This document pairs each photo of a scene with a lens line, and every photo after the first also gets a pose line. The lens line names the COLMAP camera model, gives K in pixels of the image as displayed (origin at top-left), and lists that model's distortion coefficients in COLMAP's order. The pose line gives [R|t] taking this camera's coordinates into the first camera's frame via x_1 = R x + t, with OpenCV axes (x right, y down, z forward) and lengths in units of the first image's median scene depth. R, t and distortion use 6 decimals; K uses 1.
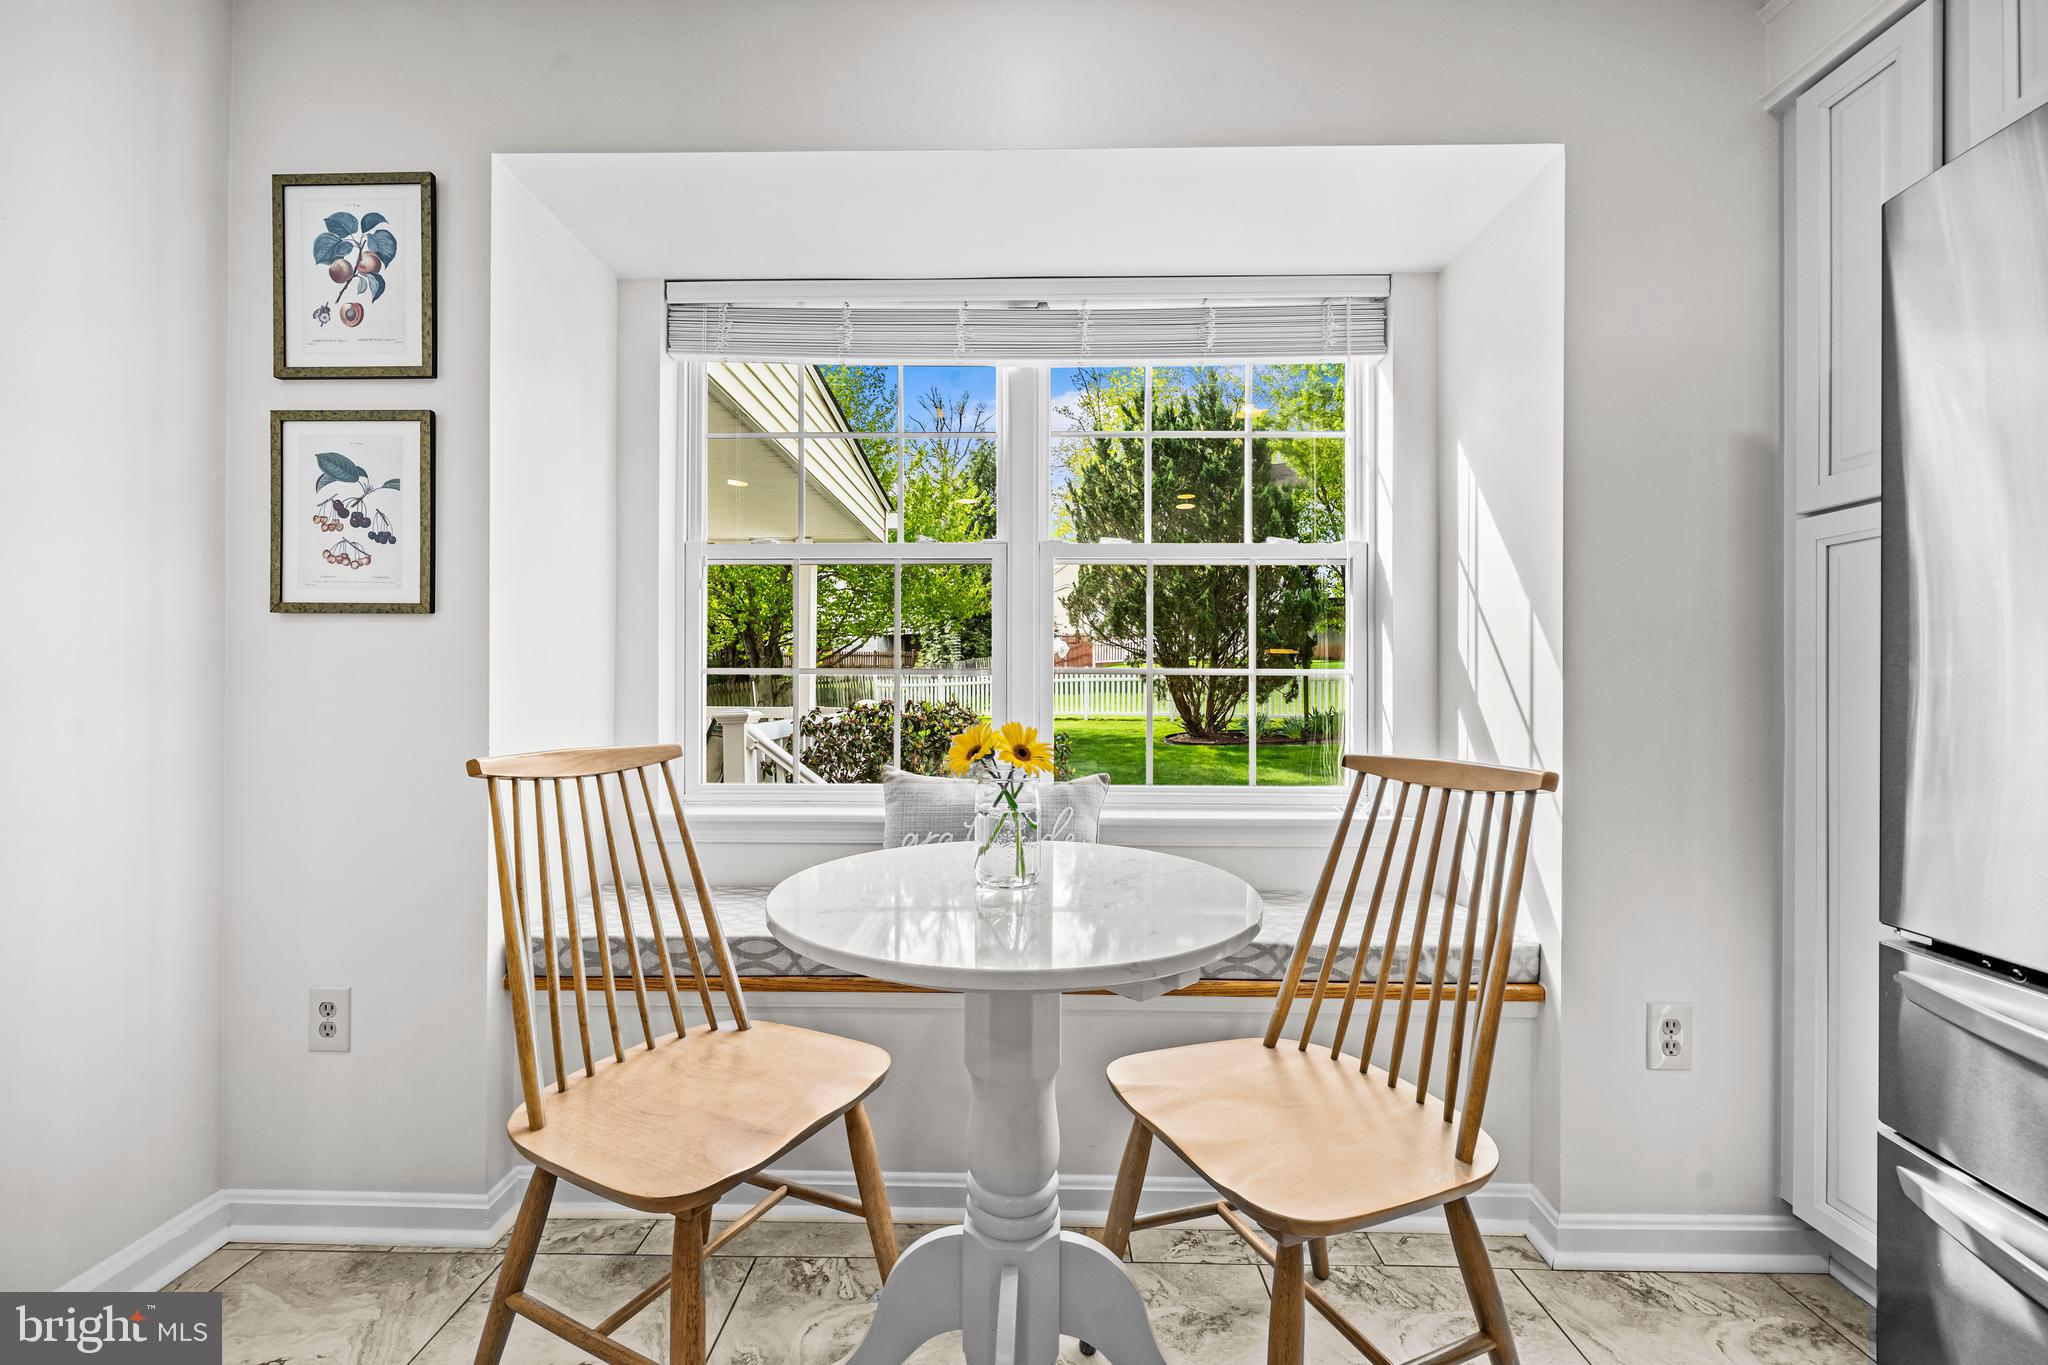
lens RADIAL K [[814.4, 0, 1013.3], [0, 814.4, 694.5], [0, 0, 1]] dist [-0.003366, -0.000295]
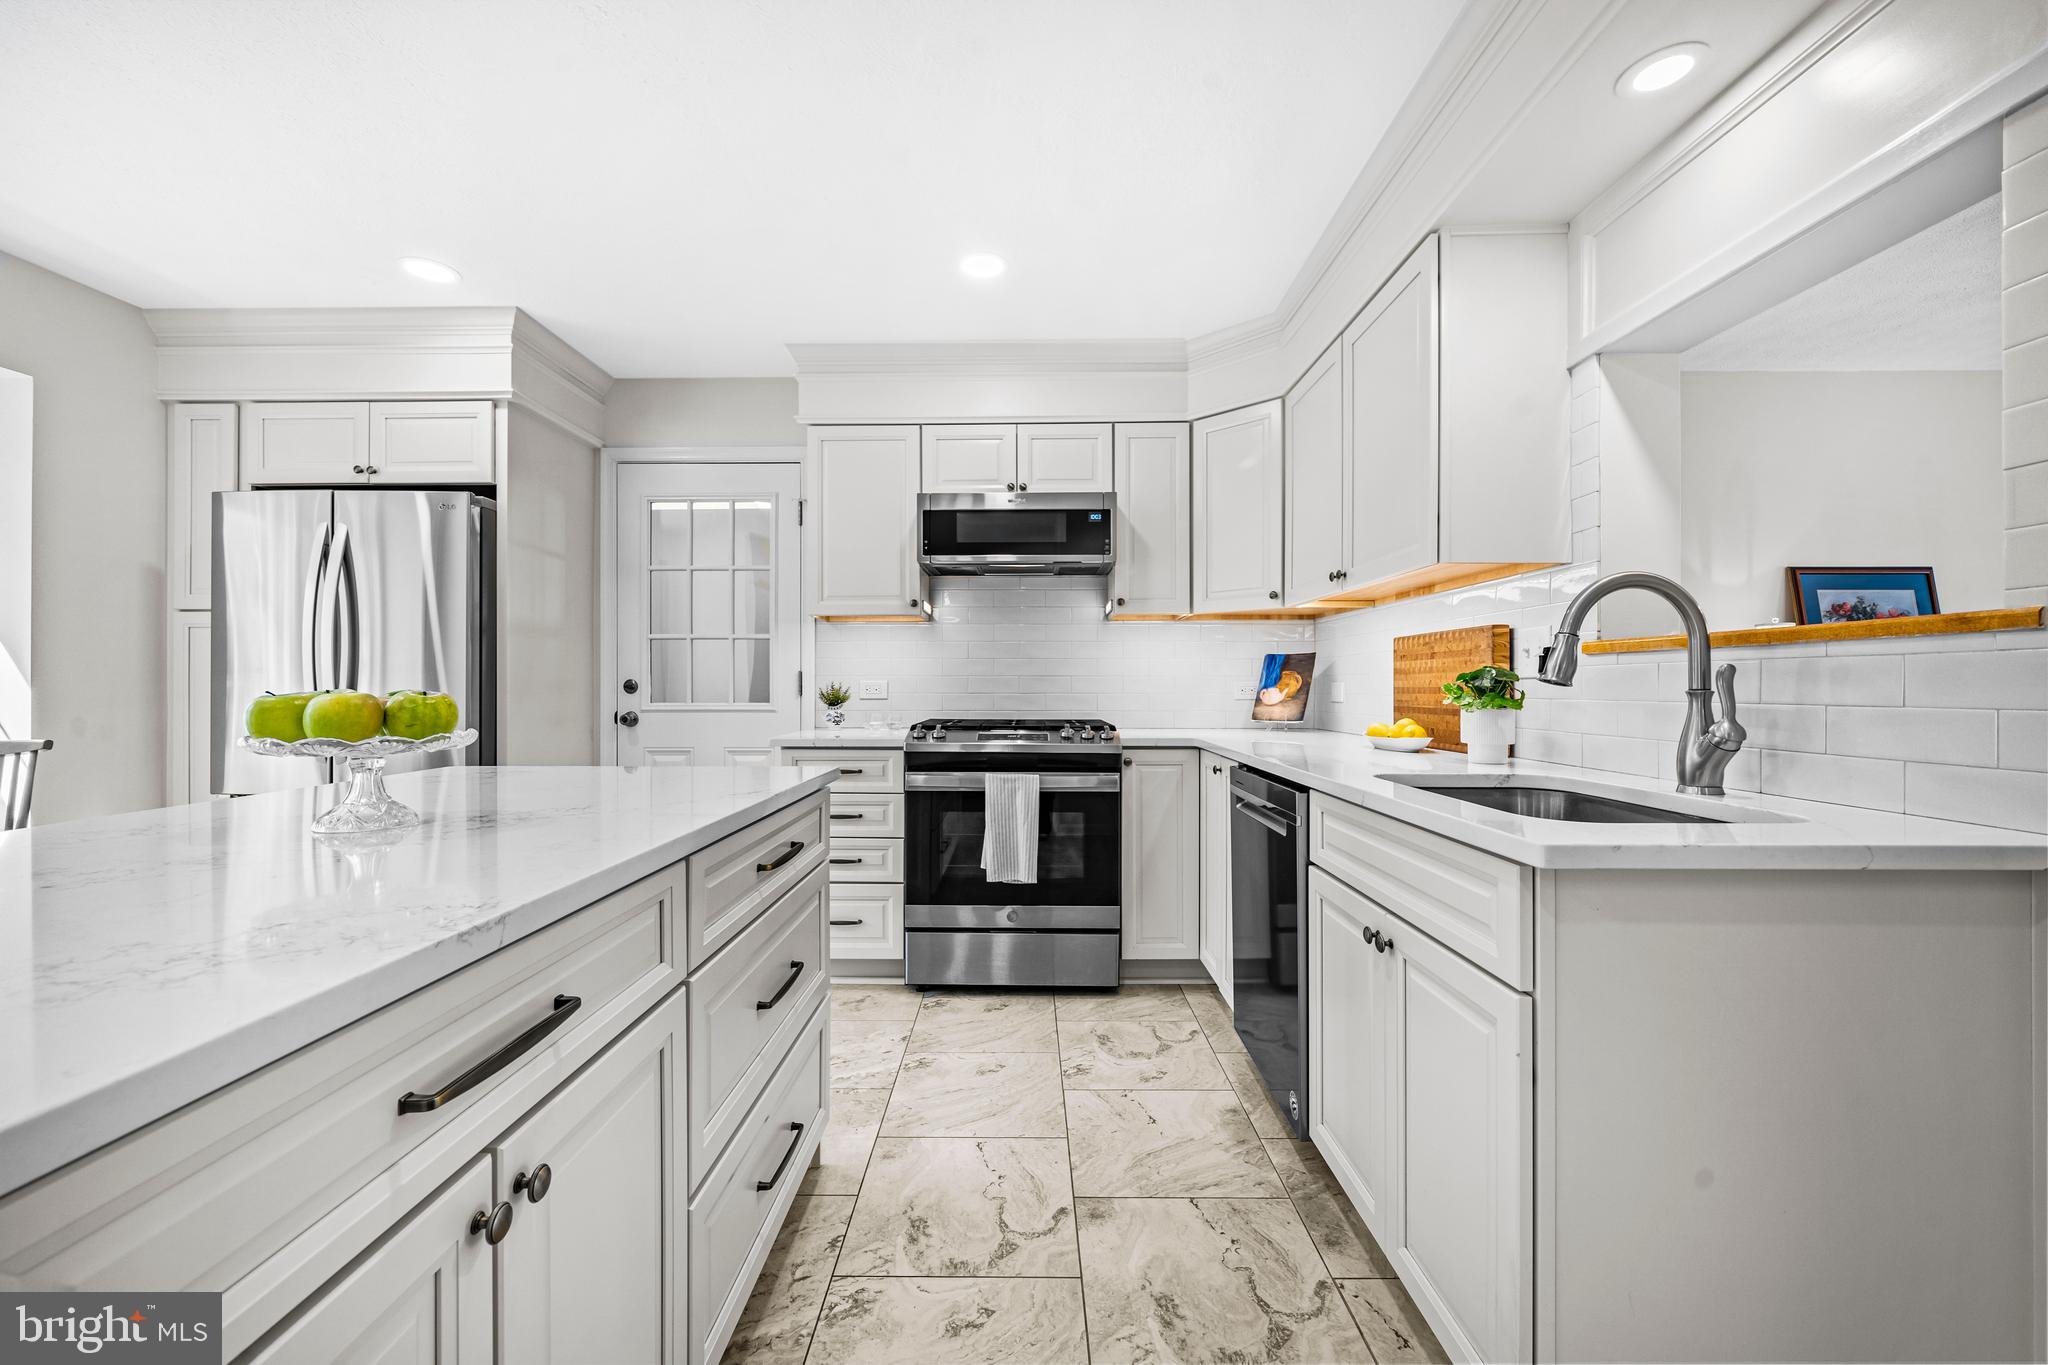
lens RADIAL K [[814.4, 0, 1011.1], [0, 814.4, 683.6], [0, 0, 1]] dist [-0.003366, -0.000295]
pose [[0.004459, -0.001705, 0.999989, -0.928709], [0.003843, 0.999991, 0.001688, -0.018835], [-0.999983, 0.003835, 0.004466, -0.970583]]
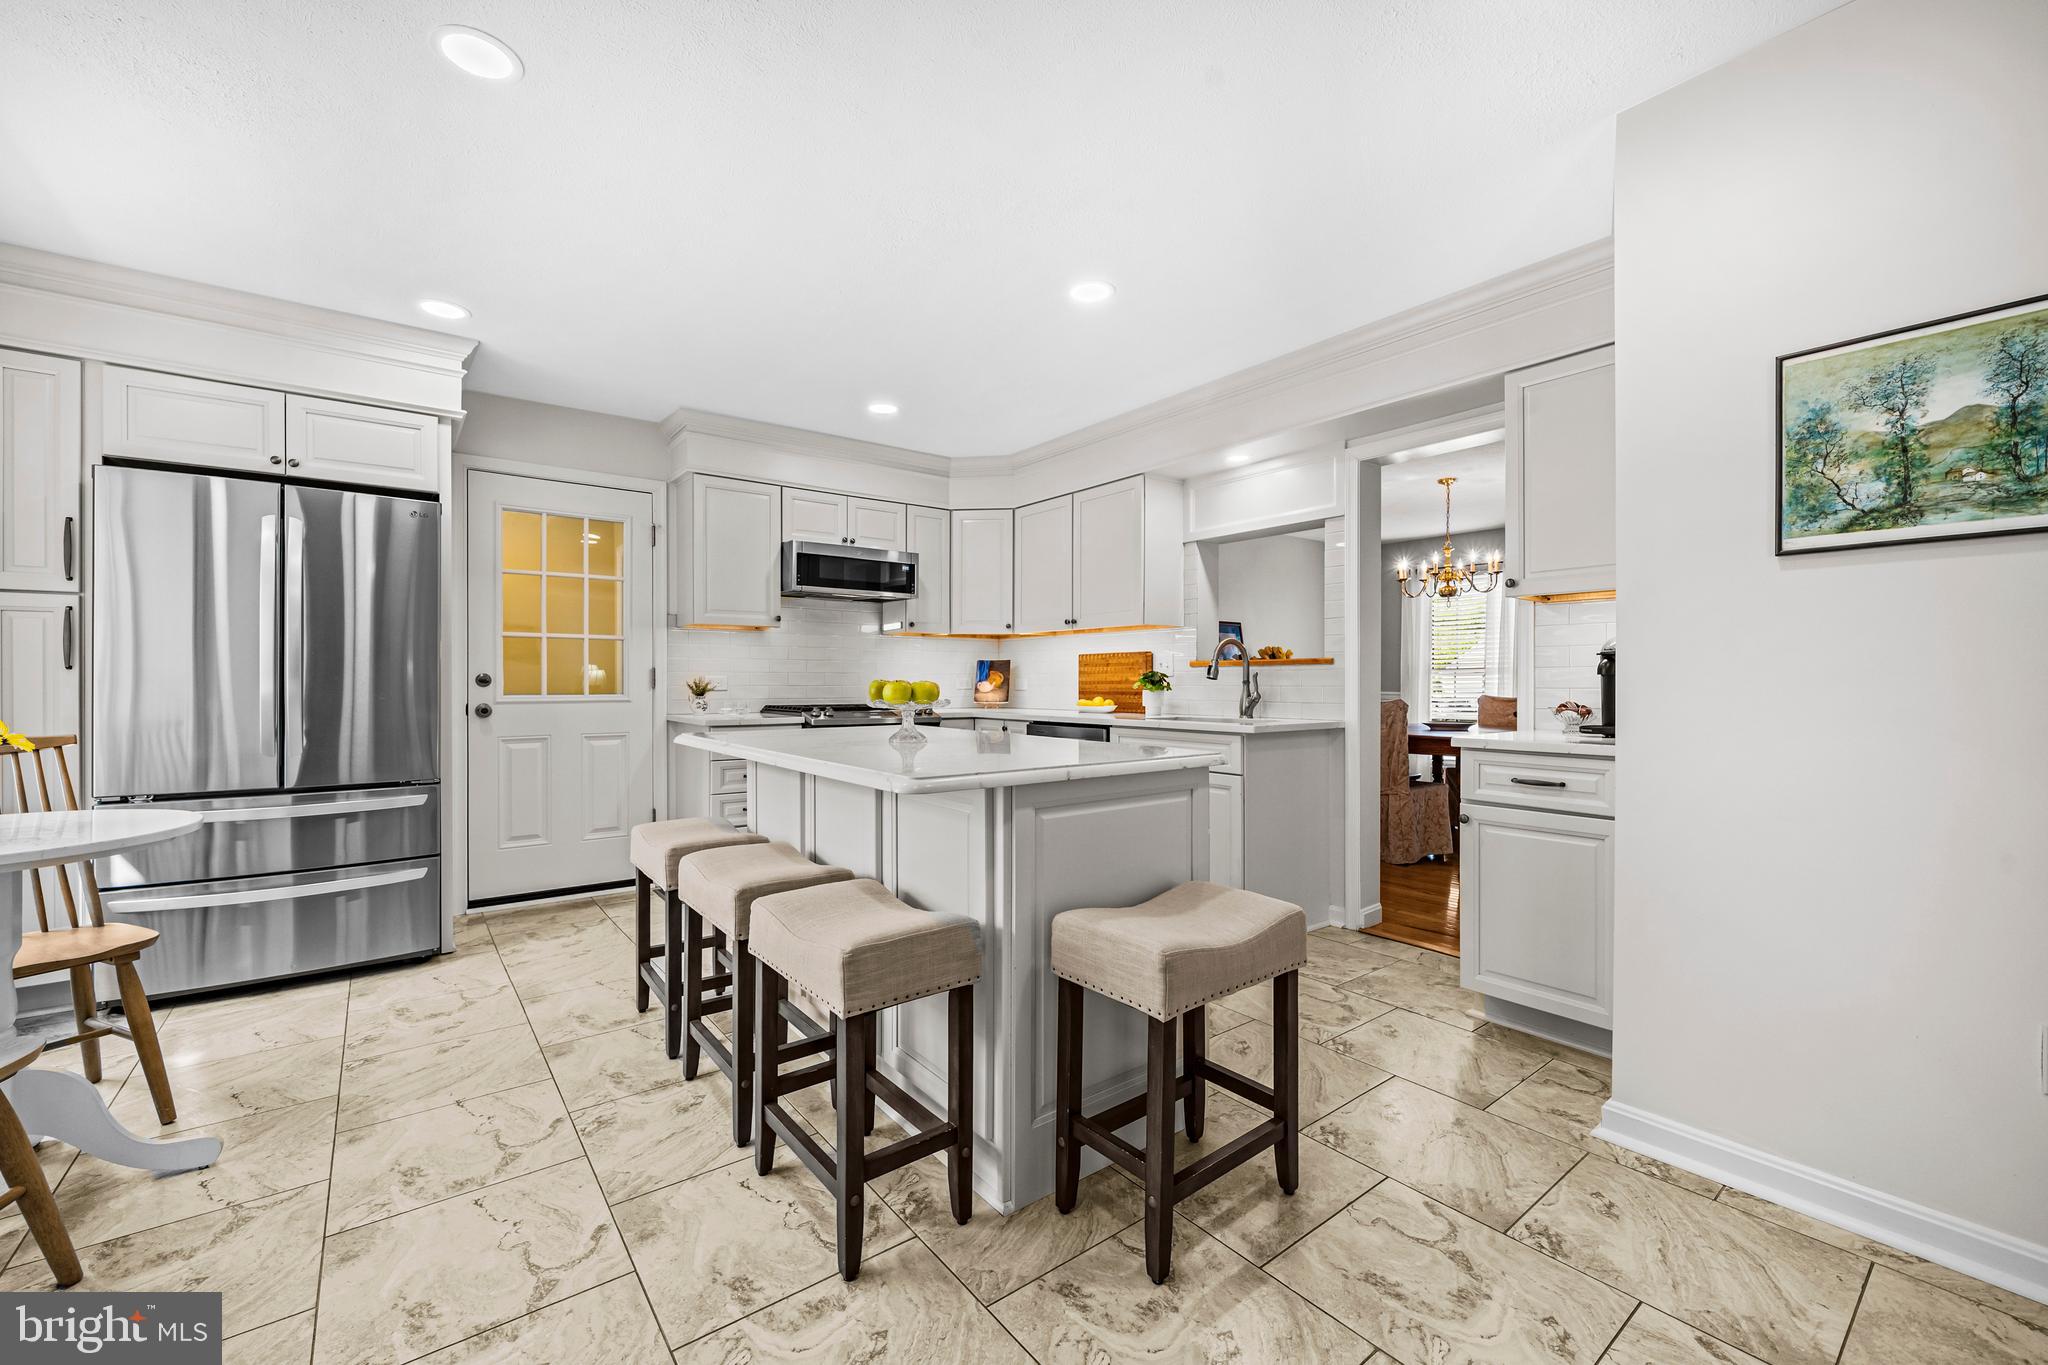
lens RADIAL K [[814.4, 0, 1014.7], [0, 814.4, 676.8], [0, 0, 1]] dist [-0.003366, -0.000295]
pose [[-0.613957, 0.000019, 0.789339, -1.510868], [-0.000052, 1.000000, -0.000065, -0.020801], [-0.789339, -0.000081, -0.613957, 0.253920]]
